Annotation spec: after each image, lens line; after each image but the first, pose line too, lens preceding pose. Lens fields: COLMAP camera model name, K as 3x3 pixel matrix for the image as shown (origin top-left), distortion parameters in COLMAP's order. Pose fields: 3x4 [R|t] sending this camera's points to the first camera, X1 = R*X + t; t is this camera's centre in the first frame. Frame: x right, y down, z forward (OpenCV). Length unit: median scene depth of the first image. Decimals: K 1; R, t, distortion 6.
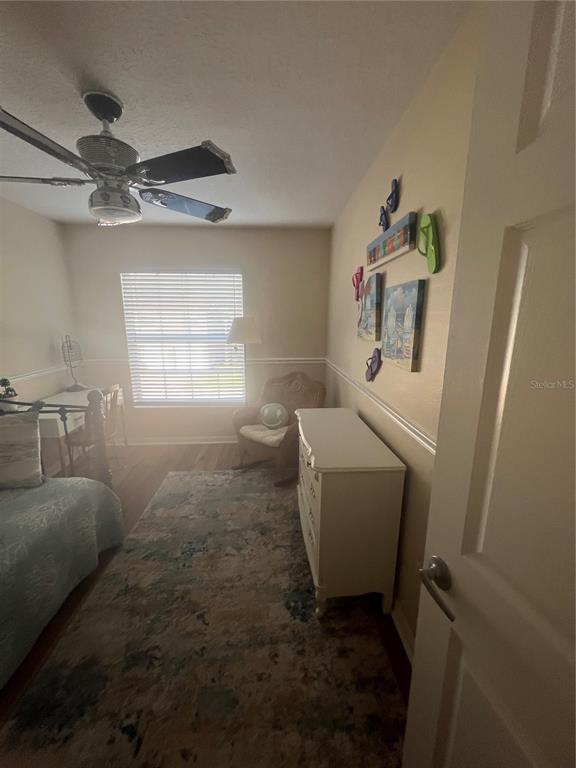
lens RADIAL K [[307.1, 0, 284.9], [0, 307.1, 385.4], [0, 0, 1]] dist [-0.001802, -0.000125]
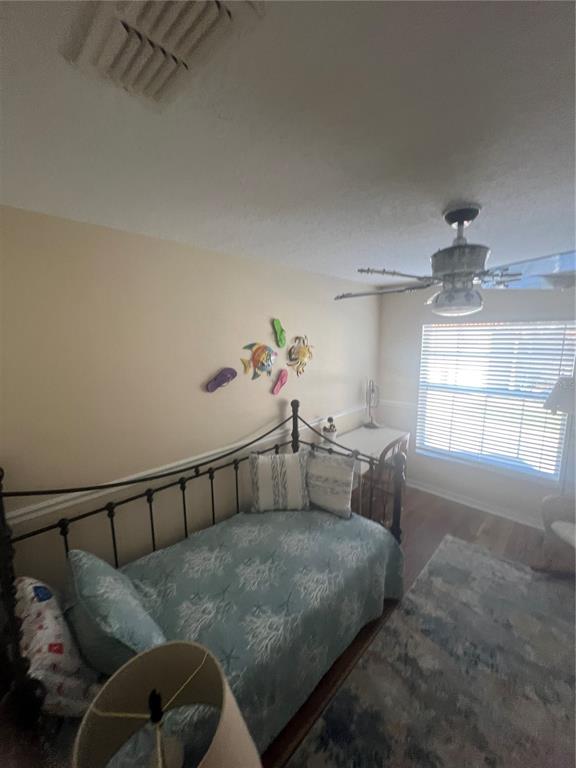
lens RADIAL K [[307.1, 0, 285.1], [0, 307.1, 383.9], [0, 0, 1]] dist [-0.001802, -0.000125]
pose [[0.680971, 0.103507, -0.724959, -0.112015], [-0.143843, 0.989581, 0.006173, -0.160747], [0.718045, 0.100076, 0.688765, -0.082240]]
